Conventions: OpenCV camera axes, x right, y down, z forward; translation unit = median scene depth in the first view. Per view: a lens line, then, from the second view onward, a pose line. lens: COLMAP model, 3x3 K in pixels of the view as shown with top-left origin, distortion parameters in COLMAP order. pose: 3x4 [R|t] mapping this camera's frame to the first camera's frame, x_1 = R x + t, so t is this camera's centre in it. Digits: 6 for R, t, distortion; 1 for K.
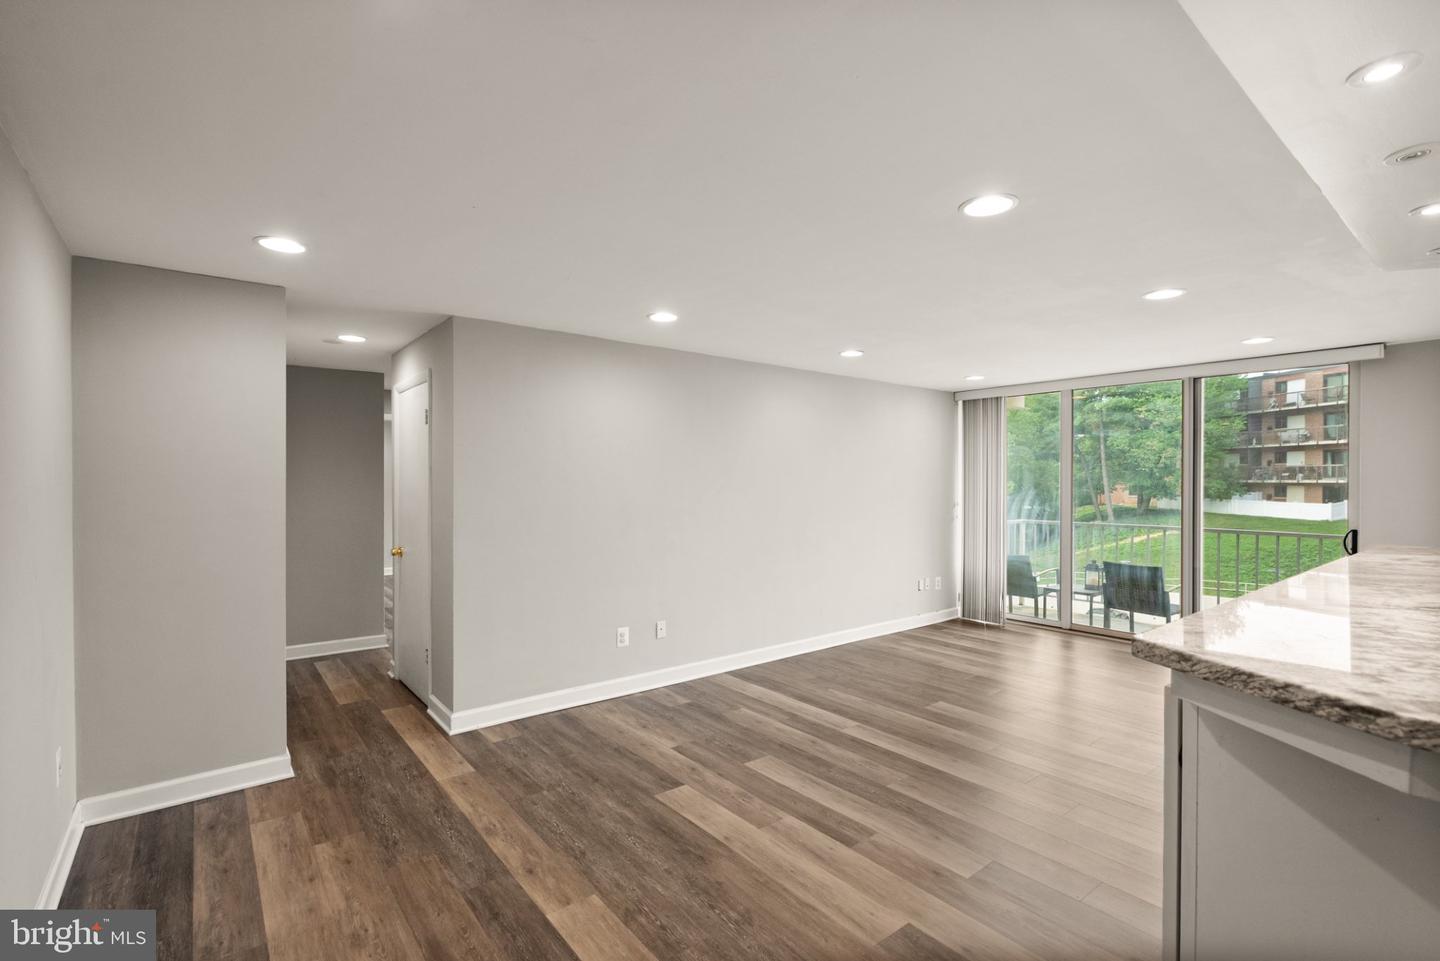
lens RADIAL K [[660.9, 0, 715.4], [0, 660.9, 477.3], [0, 0, 1]] dist [0.002292, 0.000202]
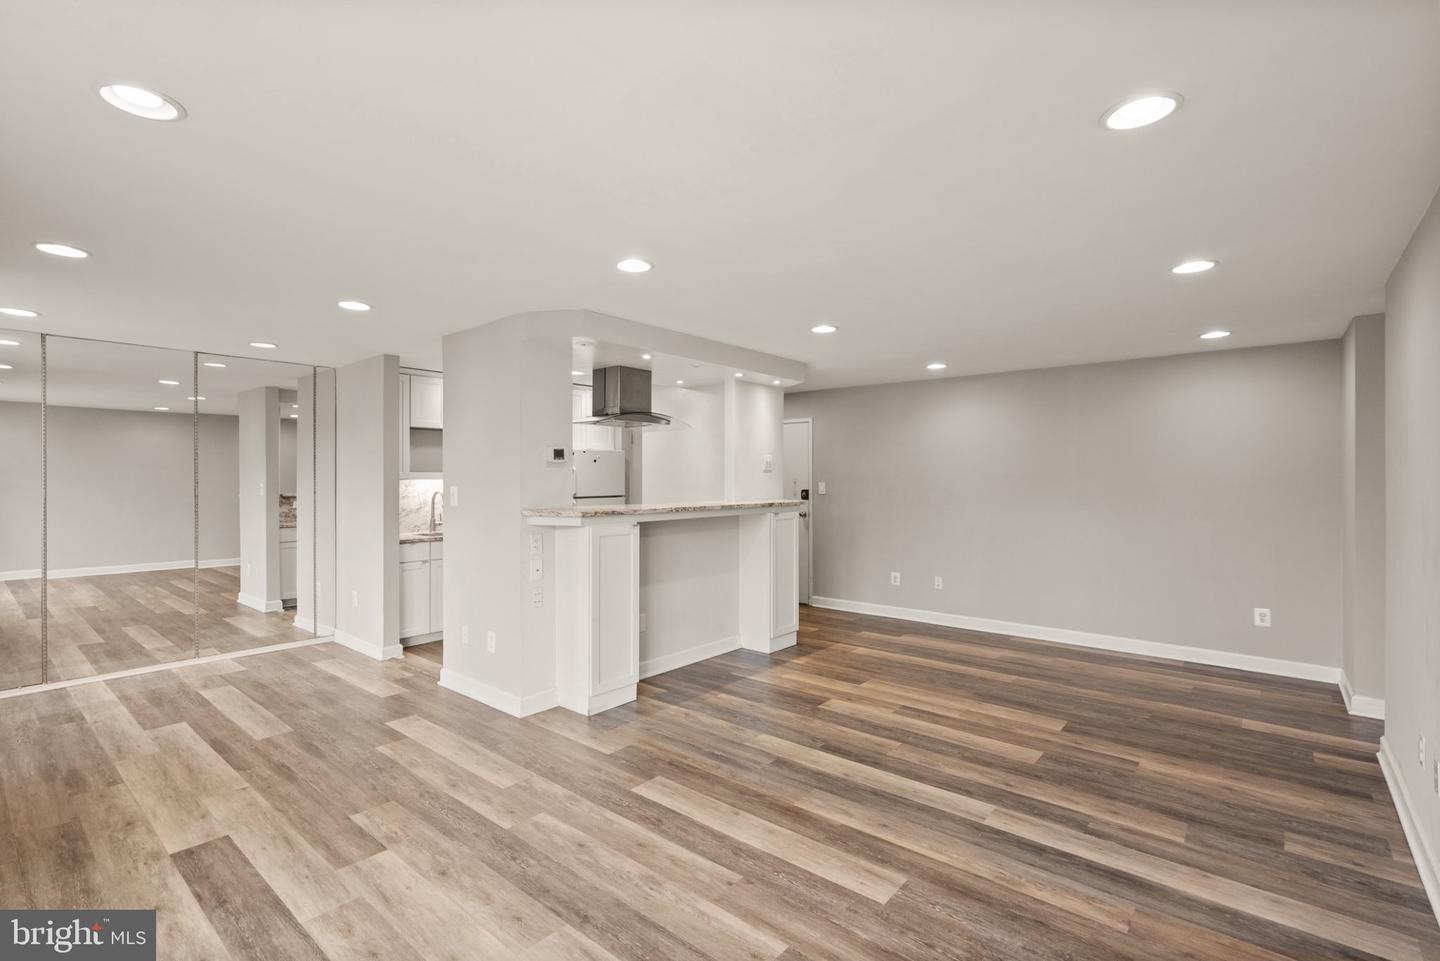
lens RADIAL K [[660.9, 0, 715.4], [0, 660.9, 477.3], [0, 0, 1]] dist [0.002292, 0.000202]
pose [[-0.981668, -0.003421, -0.190569, 0.651501], [-0.001902, 0.999965, -0.008154, 0.020751], [0.190590, -0.007642, -0.981640, 1.699221]]
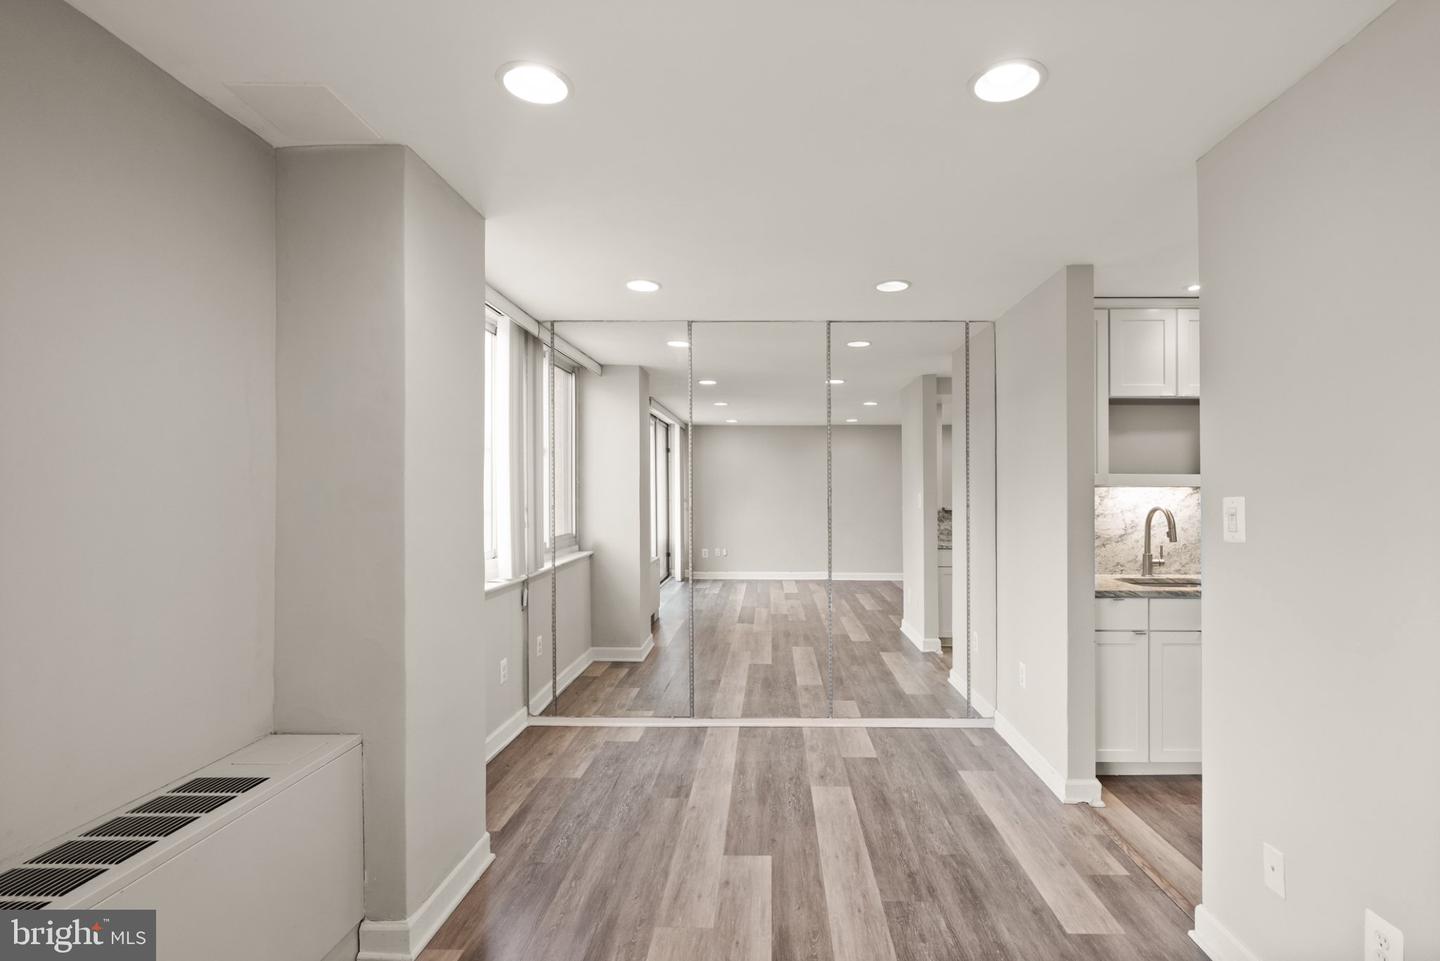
lens RADIAL K [[692.2, 0, 759.4], [0, 692.2, 492.9], [0, 0, 1]] dist [0.001646, -0.000247]
pose [[-0.775989, -0.003459, 0.630737, 0.832950], [-0.006578, 0.999975, -0.002608, 0.029883], [-0.630712, -0.006173, -0.775992, 1.083318]]
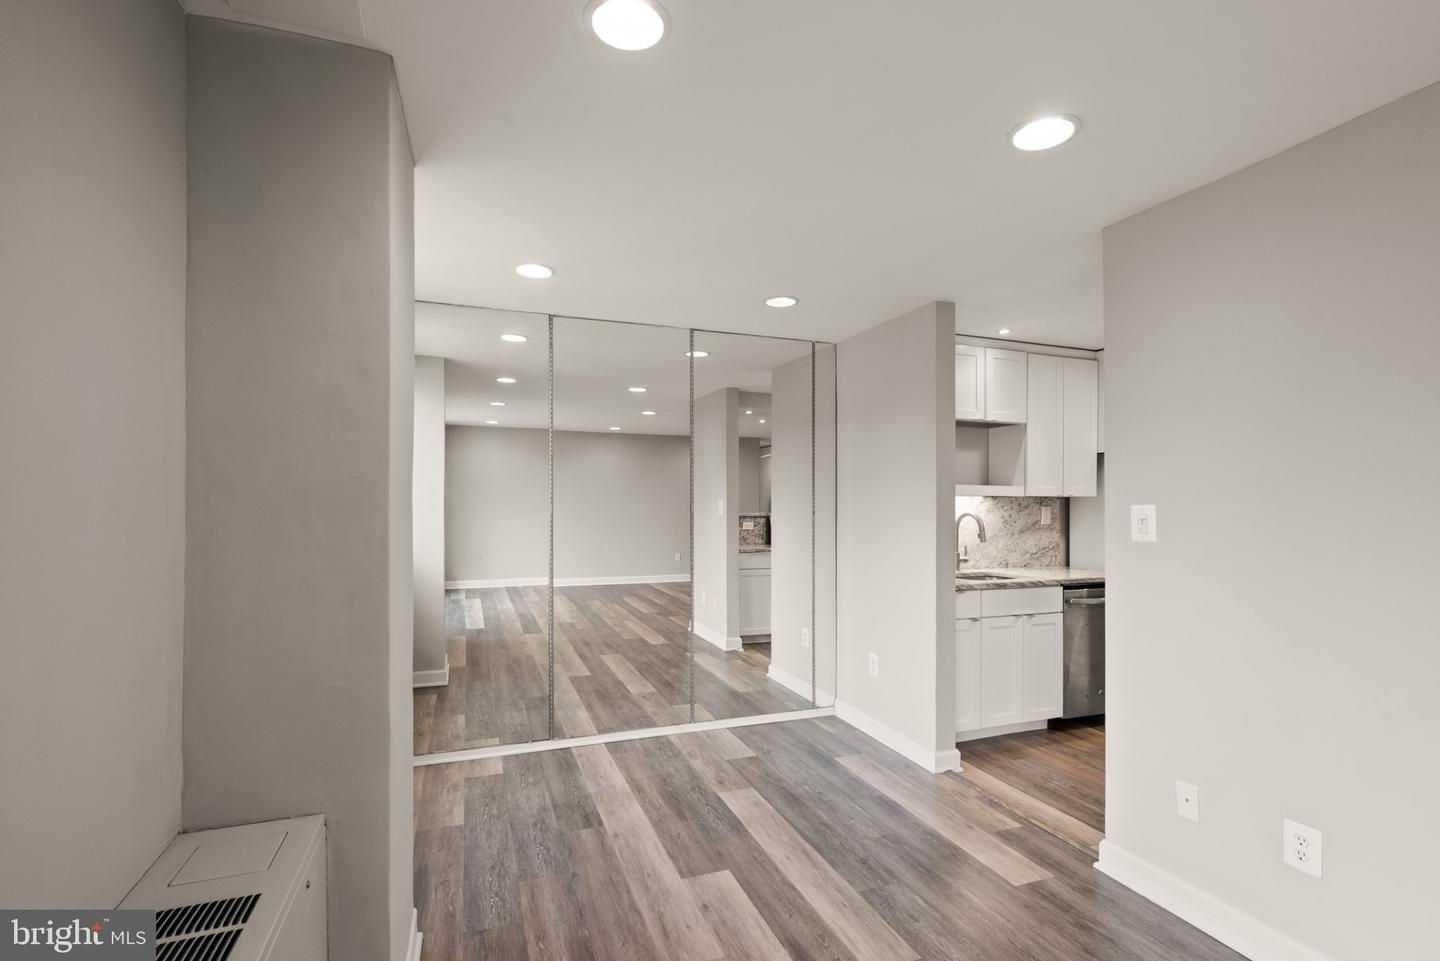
lens RADIAL K [[672.7, 0, 720.2], [0, 672.7, 497.3], [0, 0, 1]] dist [-0.000574, 0.000526]
pose [[-0.952109, -0.007505, 0.305666, 1.068602], [-0.010462, 0.999913, -0.008038, 0.030838], [-0.305579, -0.010851, -0.952105, 1.171333]]
